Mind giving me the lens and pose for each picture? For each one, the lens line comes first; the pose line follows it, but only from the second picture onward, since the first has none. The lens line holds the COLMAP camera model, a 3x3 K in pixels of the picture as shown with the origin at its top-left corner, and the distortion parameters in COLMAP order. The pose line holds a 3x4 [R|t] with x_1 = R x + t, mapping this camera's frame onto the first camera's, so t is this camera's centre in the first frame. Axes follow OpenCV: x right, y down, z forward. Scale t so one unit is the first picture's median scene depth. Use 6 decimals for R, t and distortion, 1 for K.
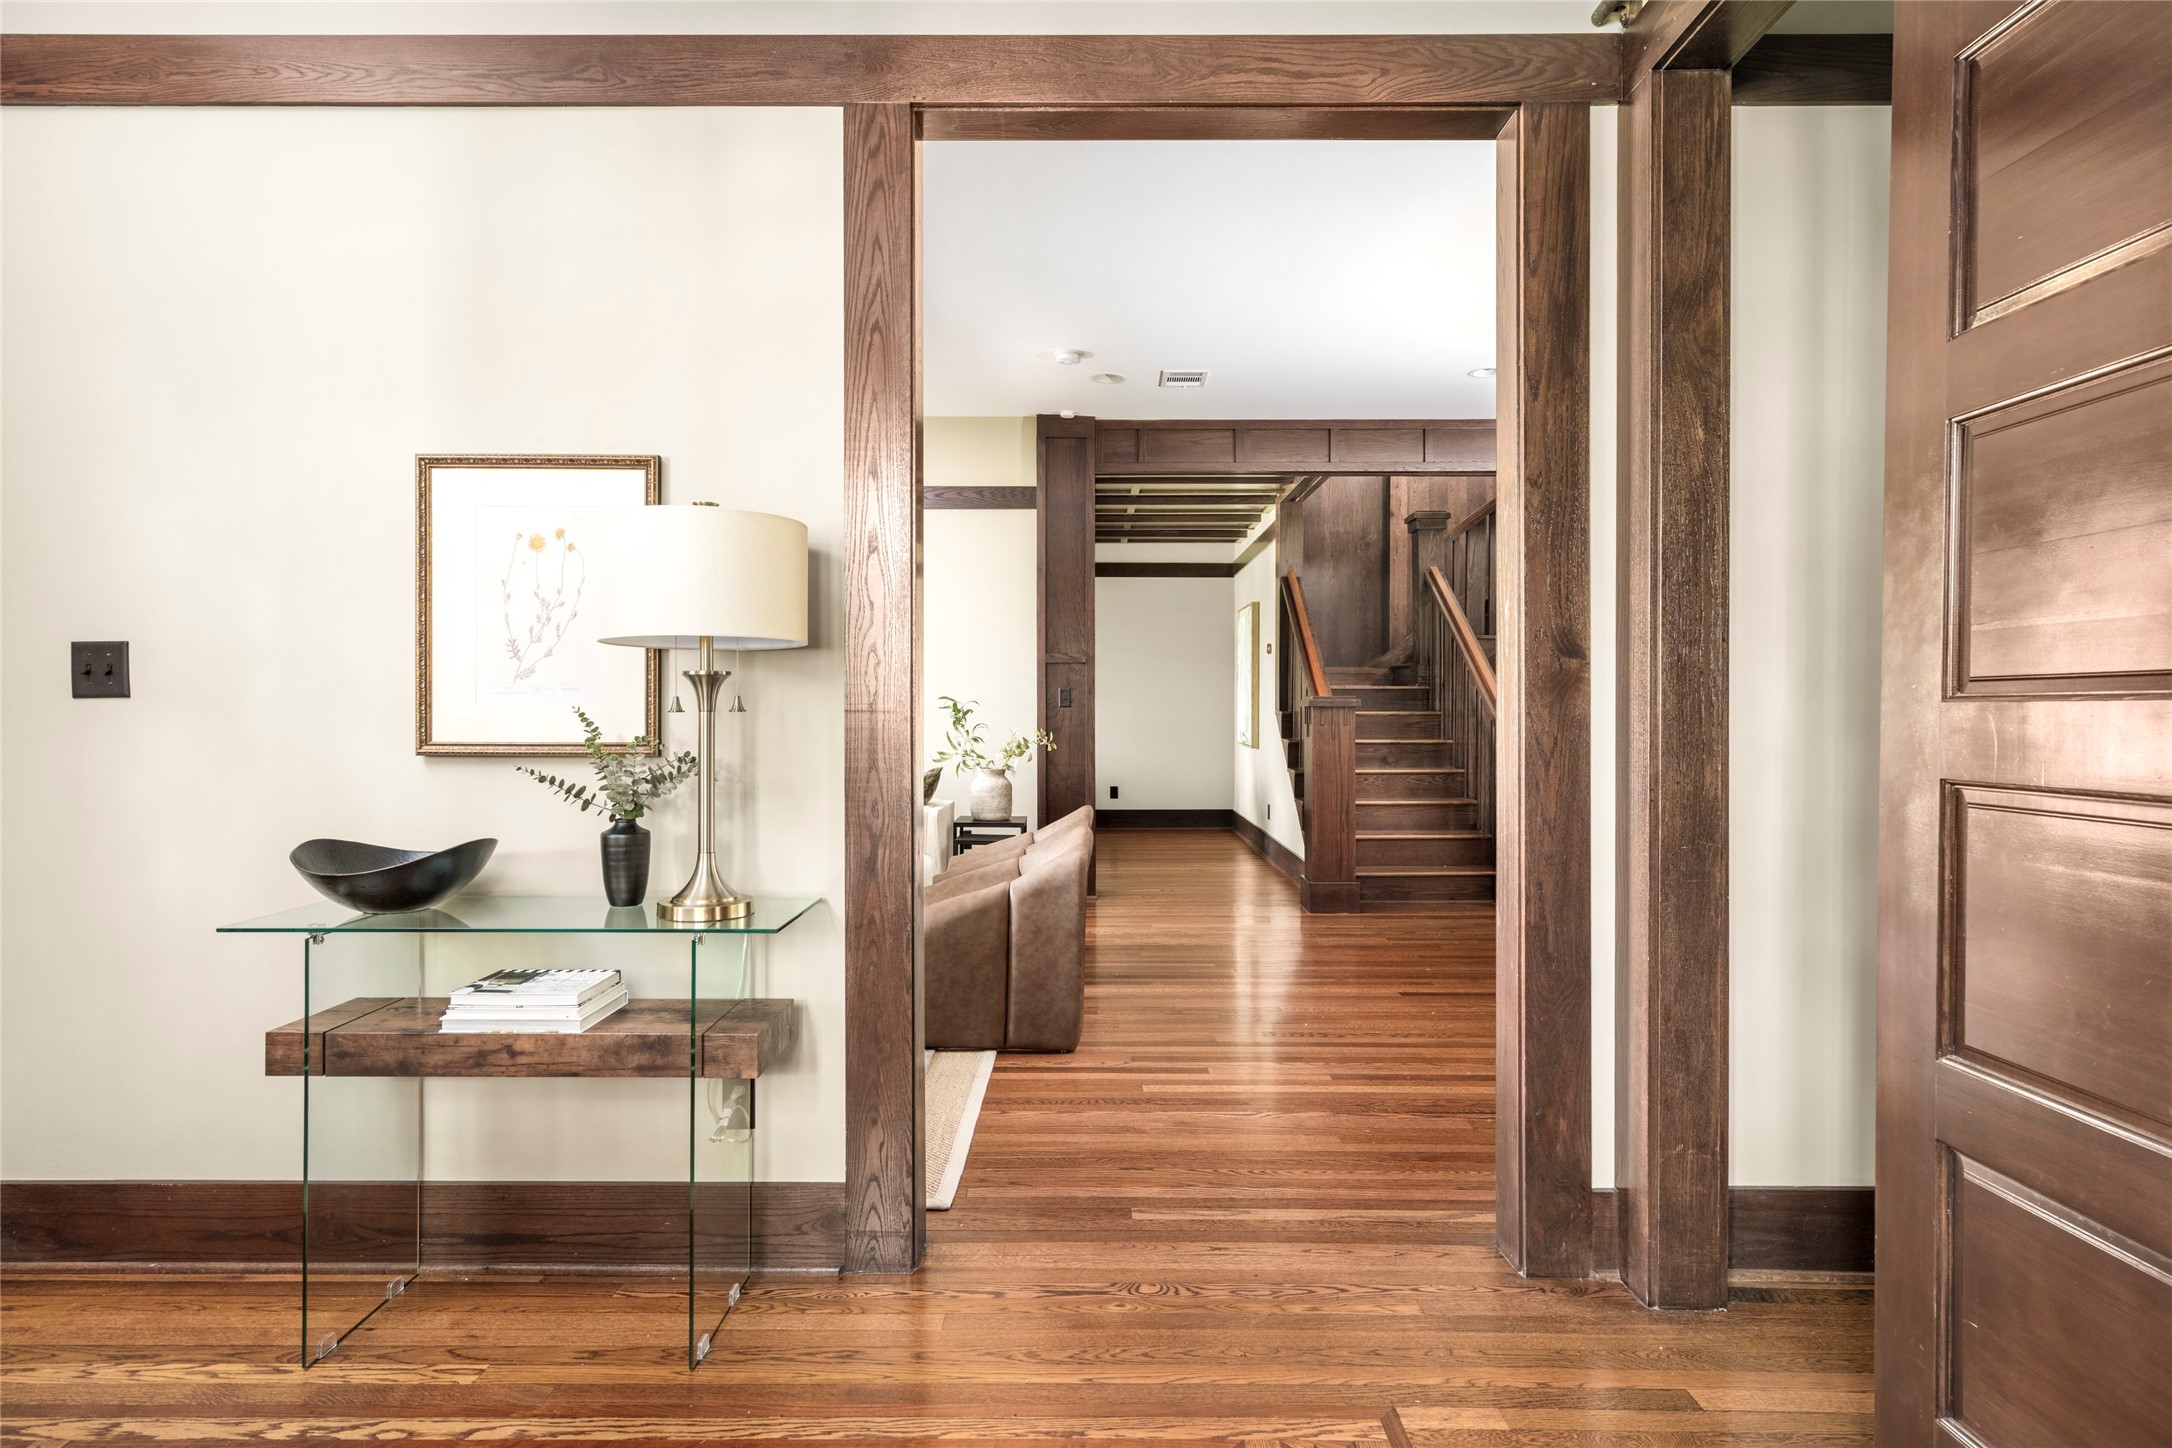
lens RADIAL K [[1148.8, 0, 1088.0], [0, 1148.8, 721.0], [0, 0, 1]] dist [-0.000450, -0.000017]
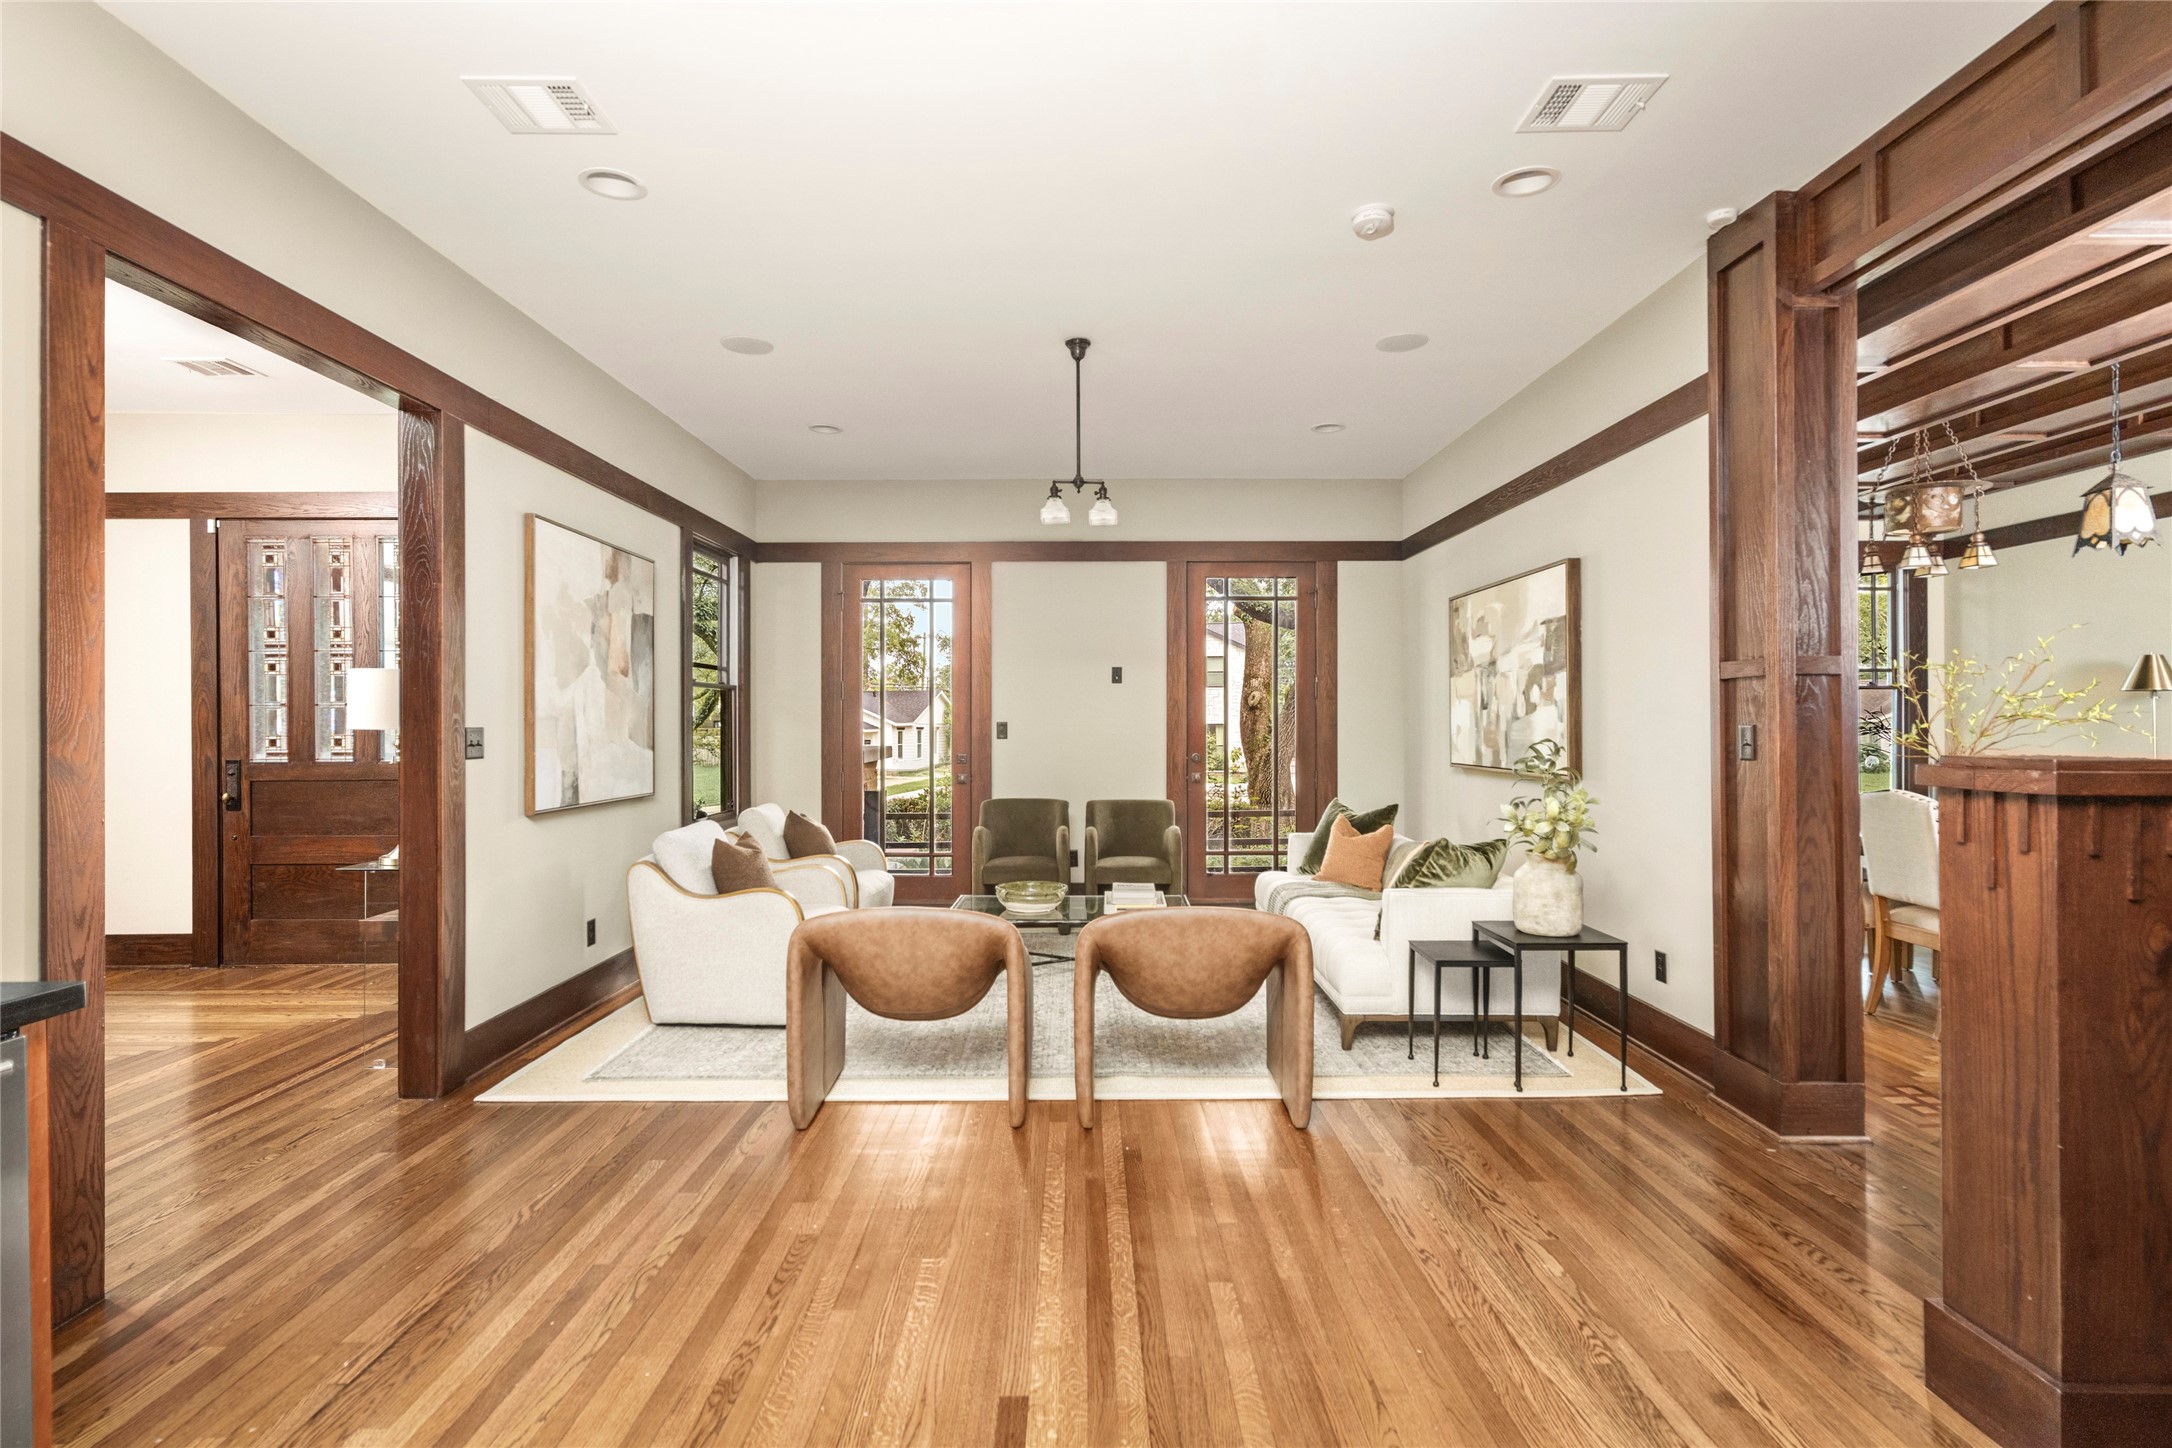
lens RADIAL K [[1047.2, 0, 1084.7], [0, 1047.2, 723.9], [0, 0, 1]] dist [0.001154, 0.001664]
pose [[0.001106, -0.004478, -0.999989, 0.951504], [-0.000161, 0.999990, -0.004478, -0.051043], [0.999999, 0.000166, 0.001105, 1.365157]]
